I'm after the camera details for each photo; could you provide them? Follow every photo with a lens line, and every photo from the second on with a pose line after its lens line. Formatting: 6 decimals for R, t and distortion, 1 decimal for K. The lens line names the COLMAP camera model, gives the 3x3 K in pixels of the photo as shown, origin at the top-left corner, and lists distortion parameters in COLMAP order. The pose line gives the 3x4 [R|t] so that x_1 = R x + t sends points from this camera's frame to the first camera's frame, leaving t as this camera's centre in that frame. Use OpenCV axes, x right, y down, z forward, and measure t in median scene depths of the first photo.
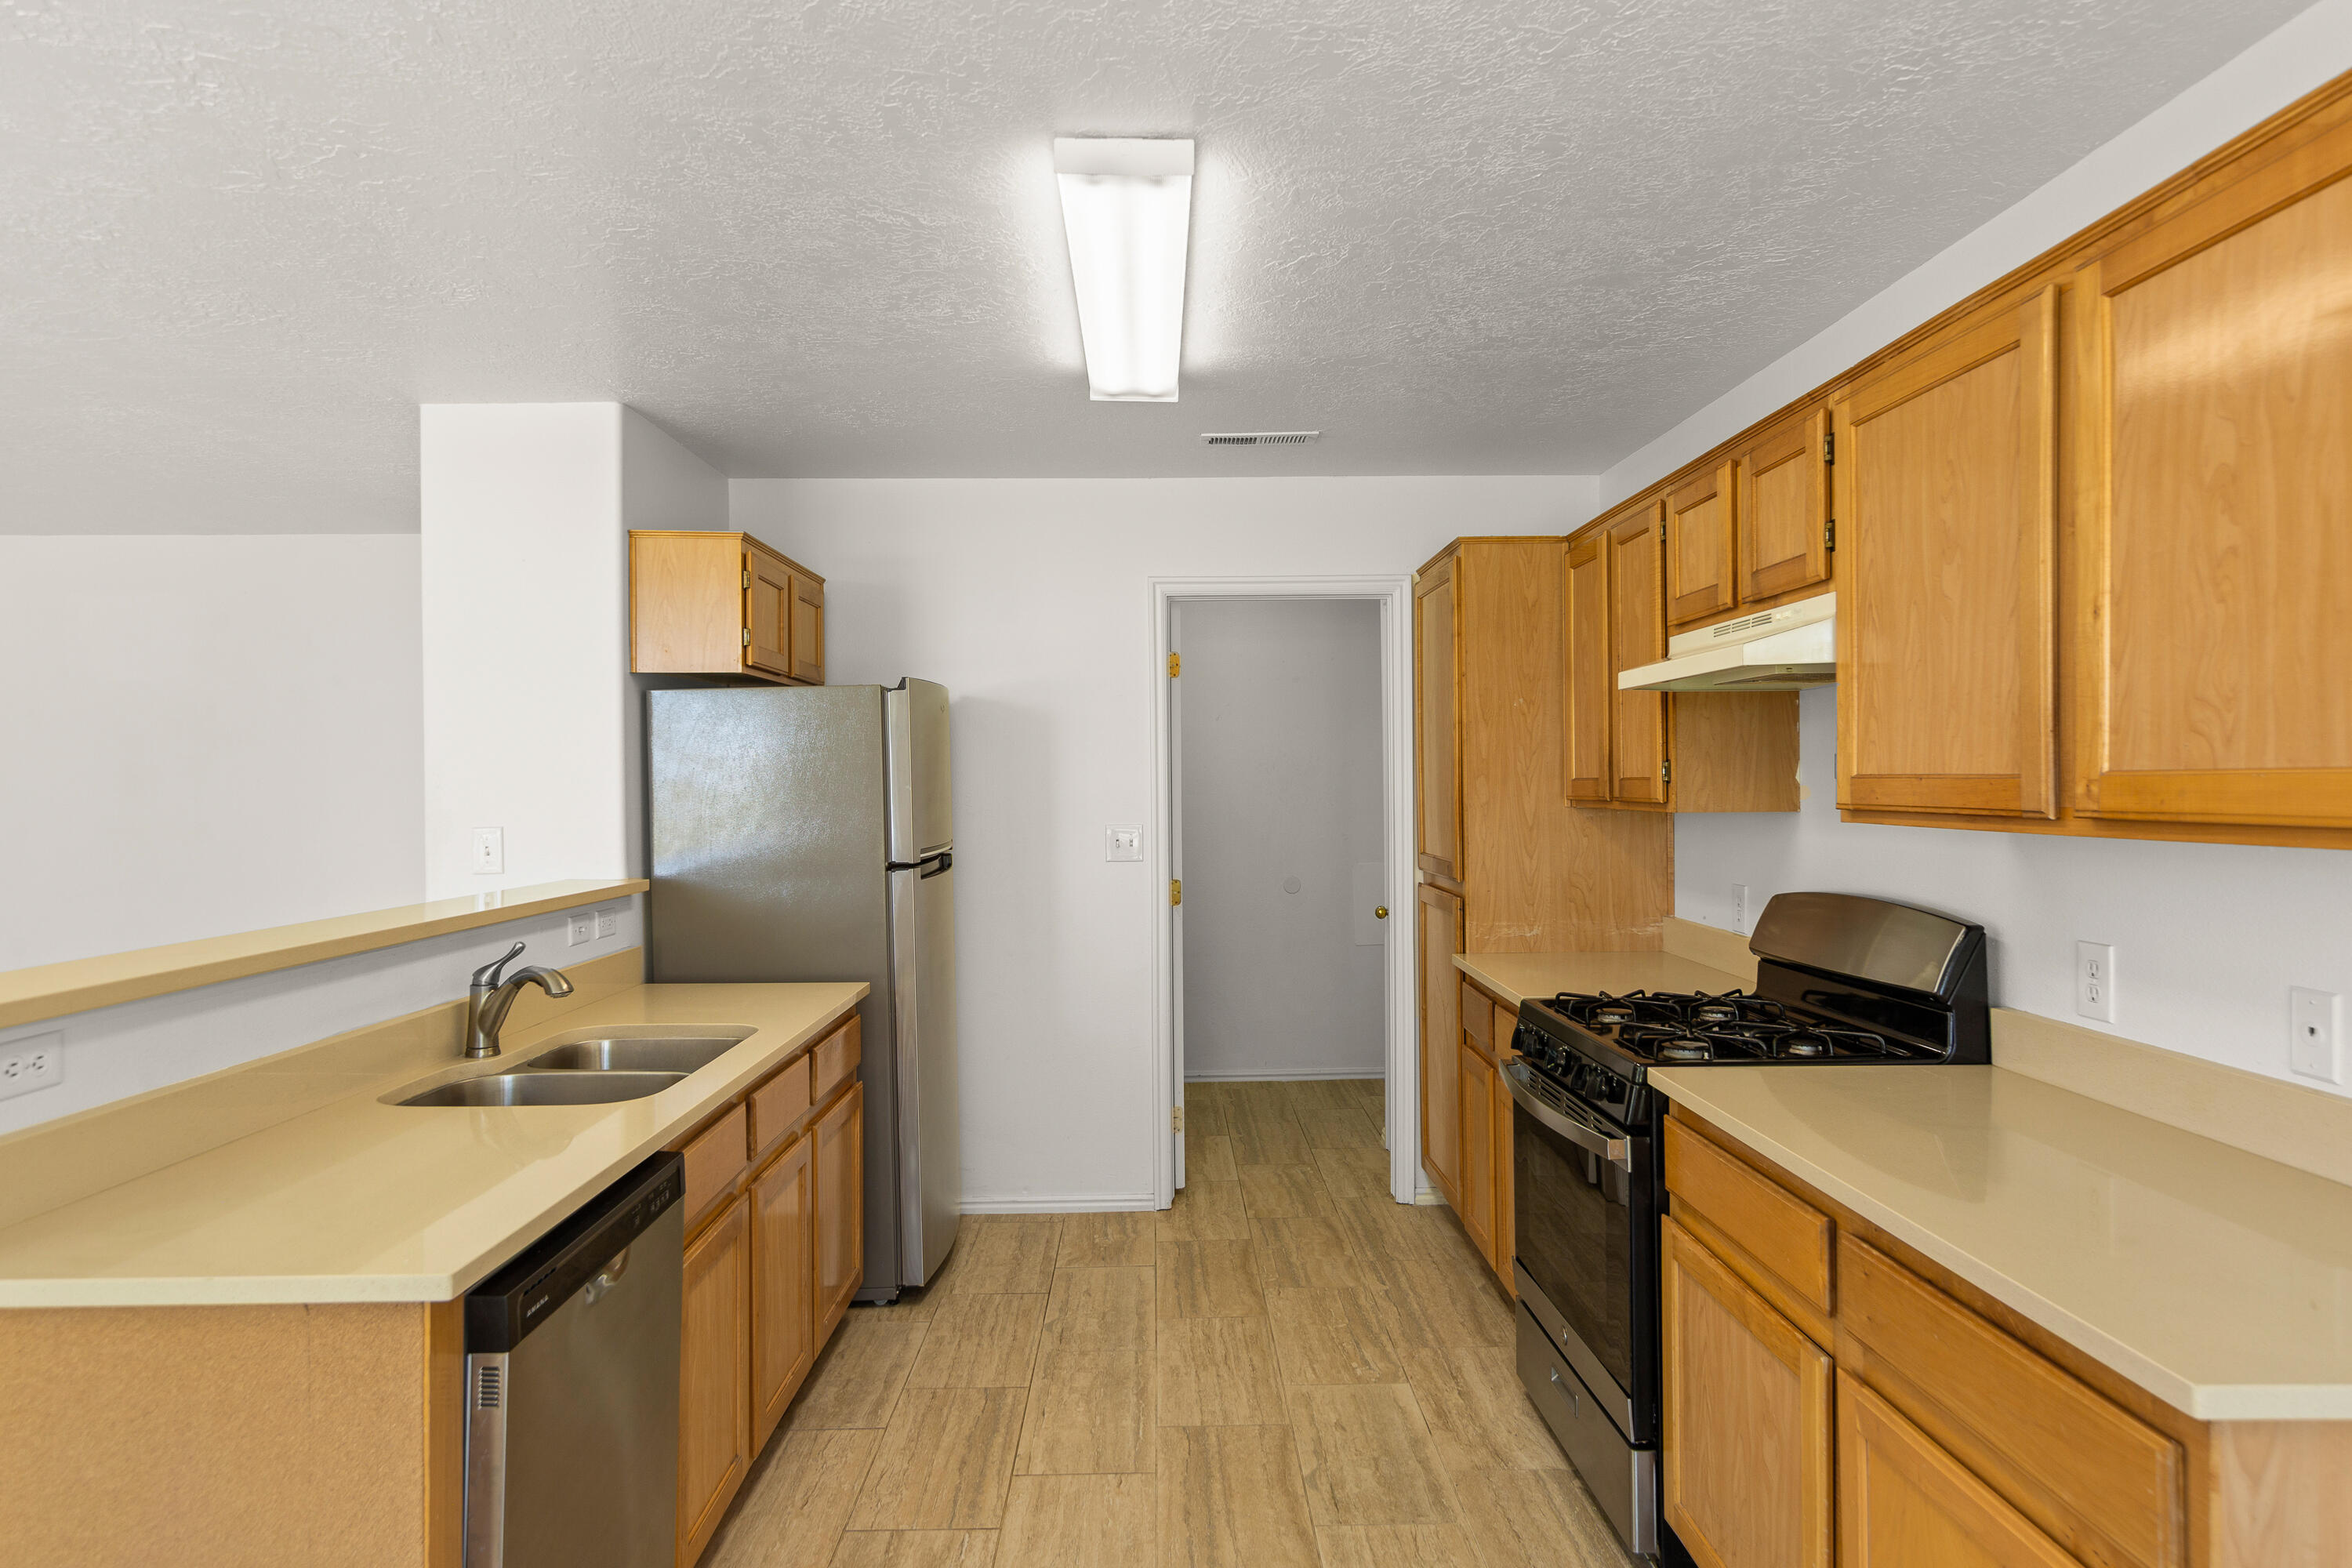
lens RADIAL K [[1341.6, 0, 1176.0], [0, 1341.6, 784.0], [0, 0, 1]] dist [0.003040, 0.001922]
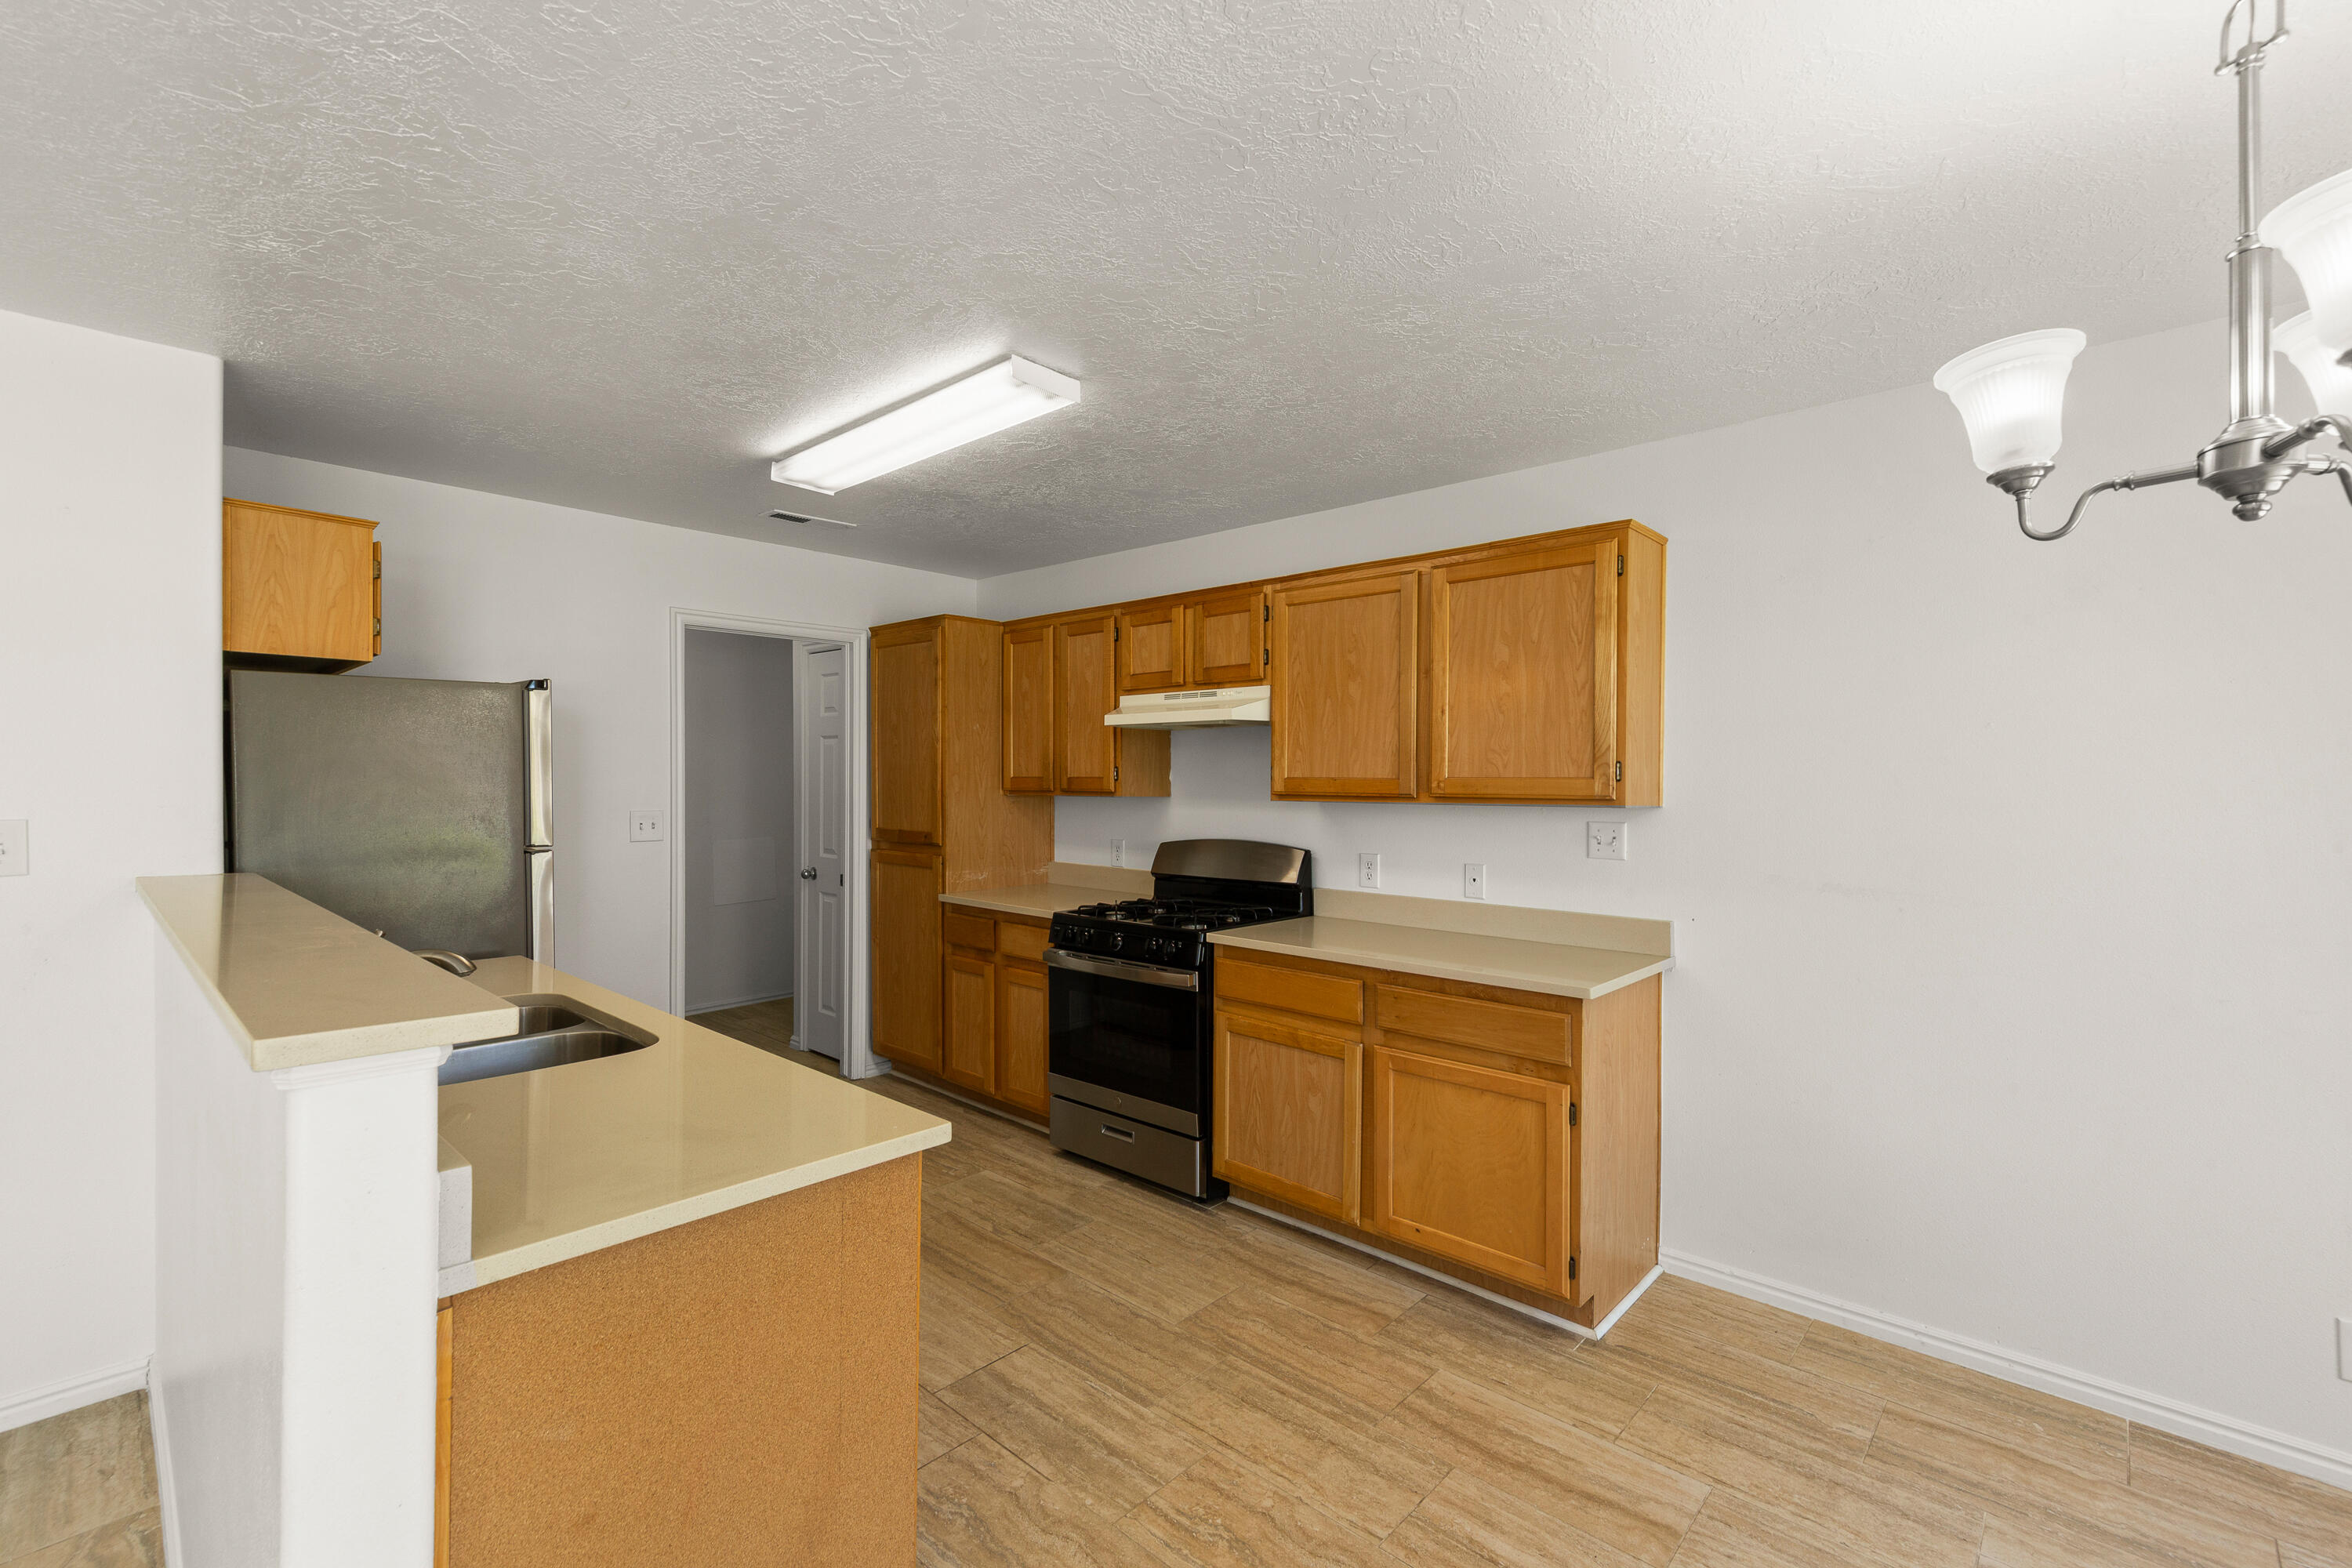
lens RADIAL K [[1012.3, 0, 1176.0], [0, 1012.3, 784.0], [0, 0, 1]] dist [0.008925, -0.000033]
pose [[0.690353, 0.006640, 0.723442, -0.593563], [-0.008032, 0.999967, -0.001513, 0.005677], [-0.723428, -0.004767, 0.690383, 0.051670]]
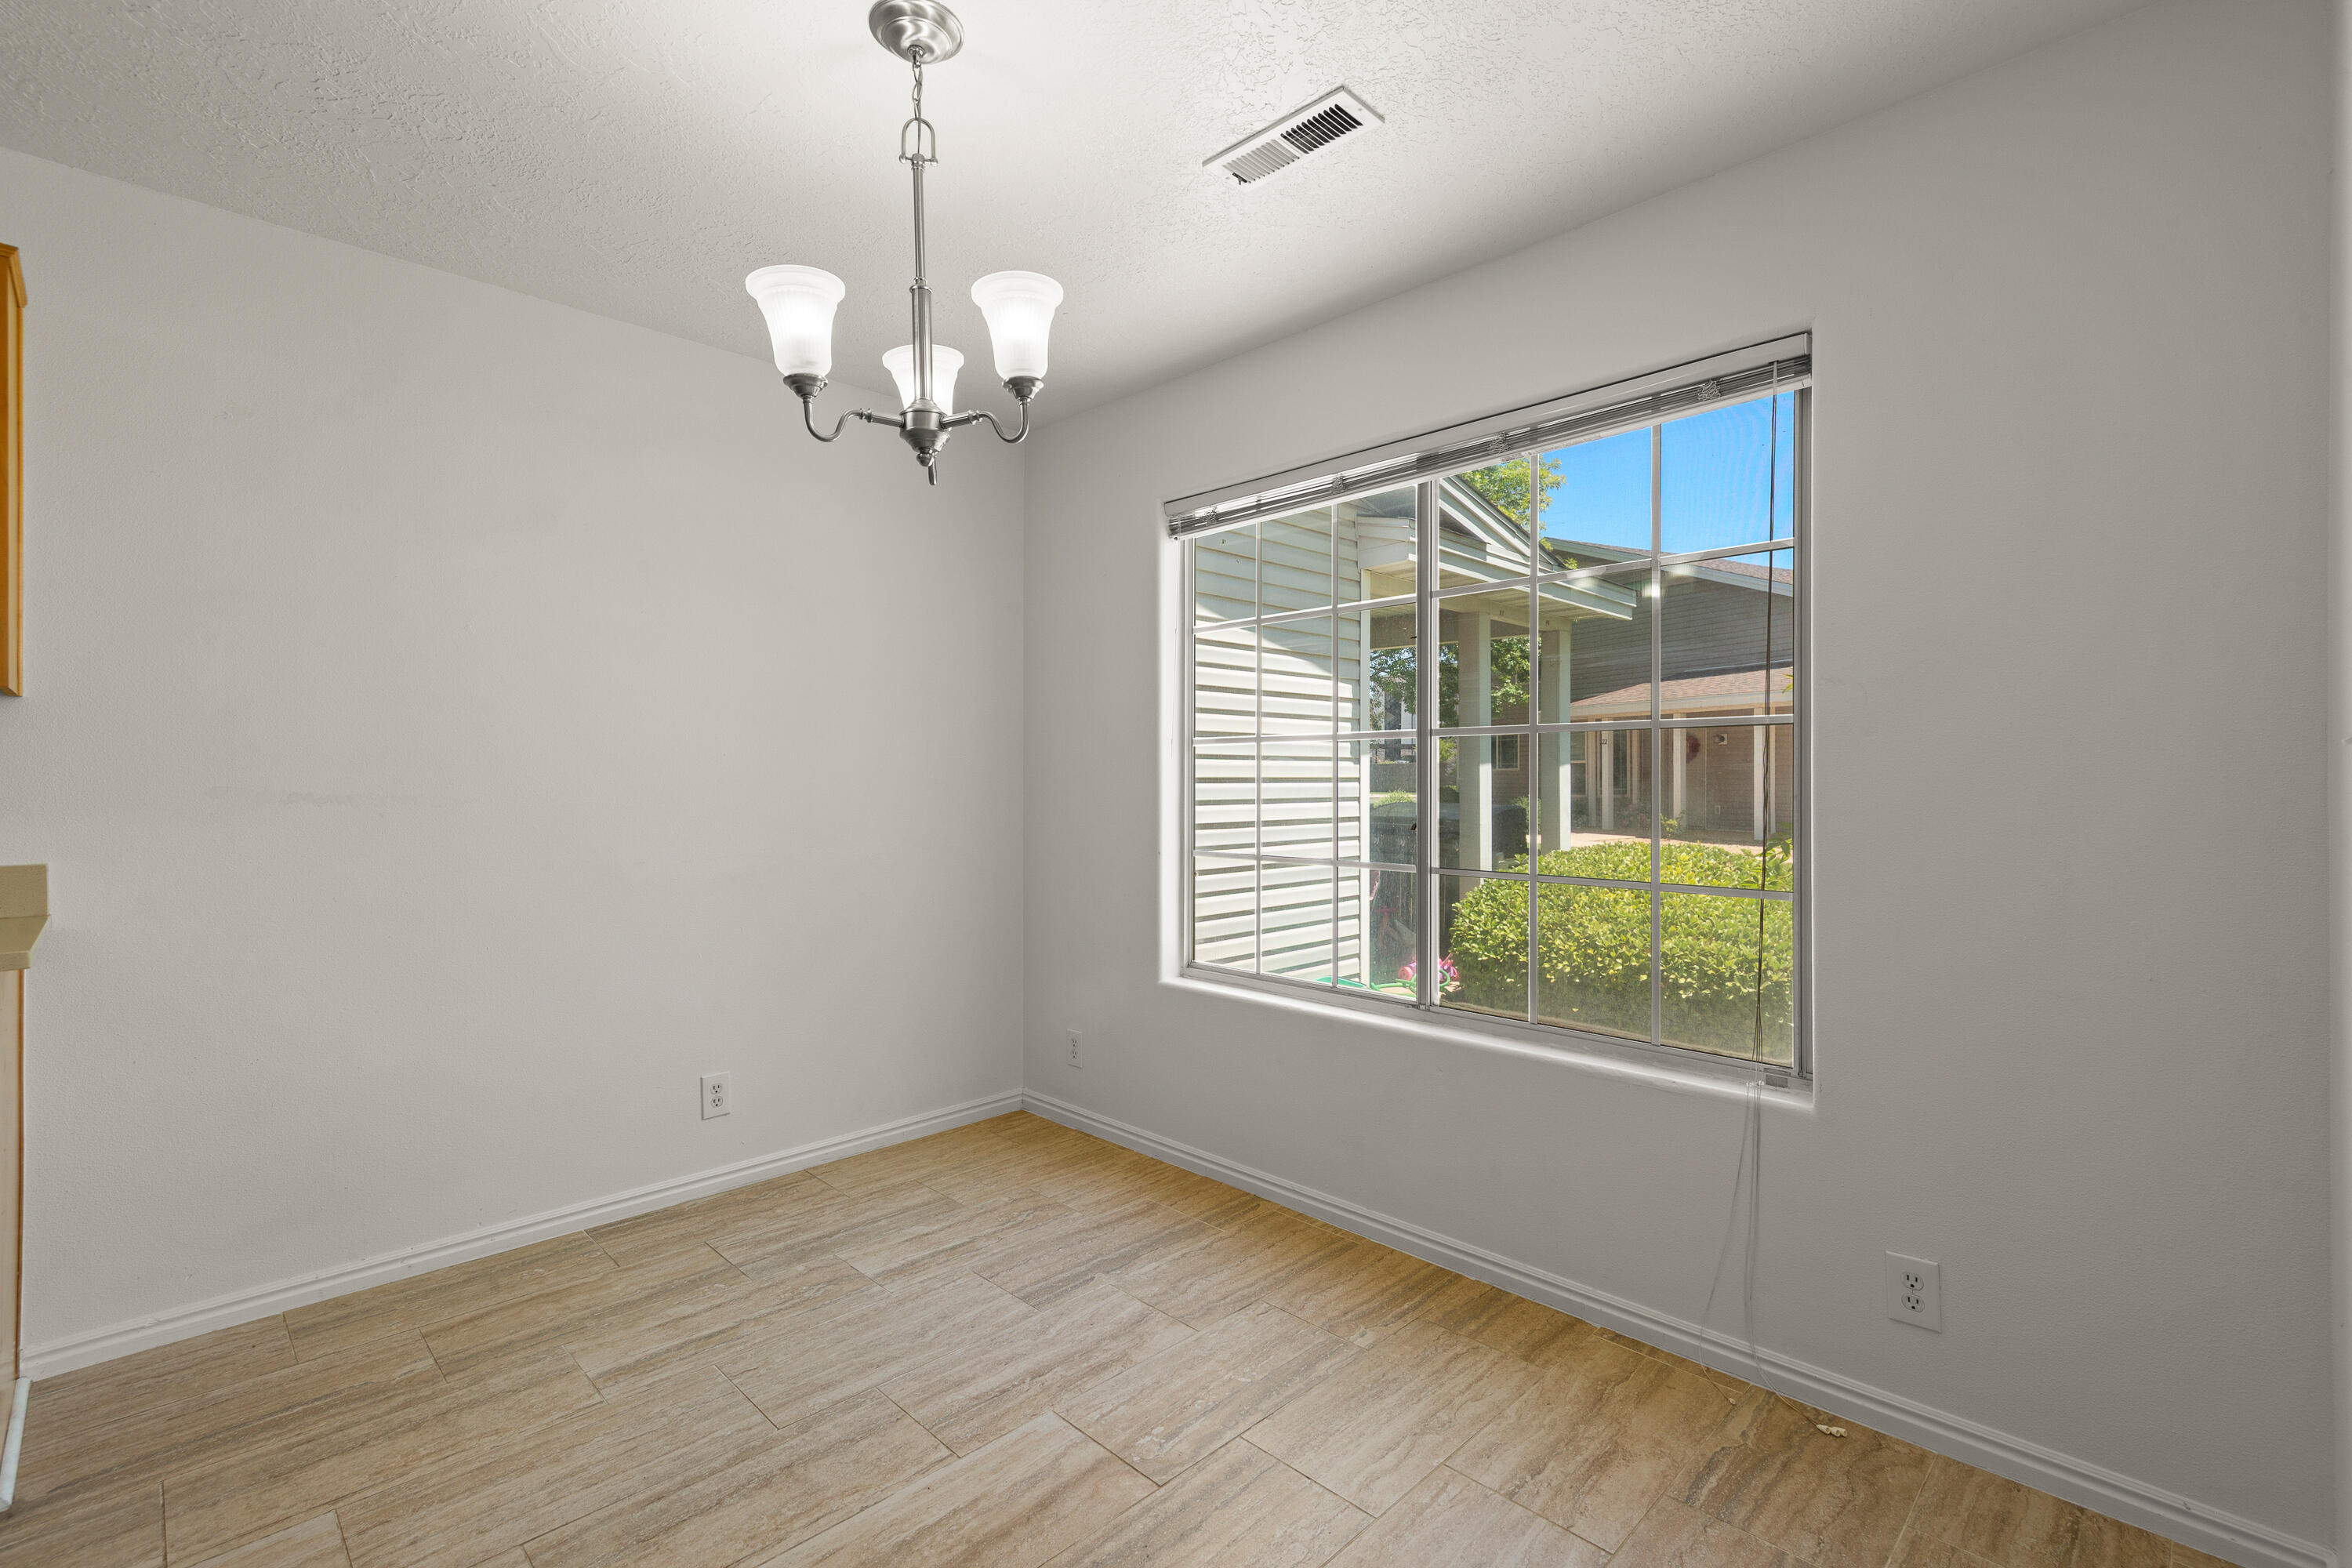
lens RADIAL K [[1039.6, 0, 1182.3], [0, 1039.6, 780.1], [0, 0, 1]] dist [0.000916, 0.000051]
pose [[-0.699785, 0.004925, 0.714337, -0.568505], [0.002793, 0.999987, -0.004158, 0.089426], [-0.714349, -0.000914, -0.699790, 0.349506]]
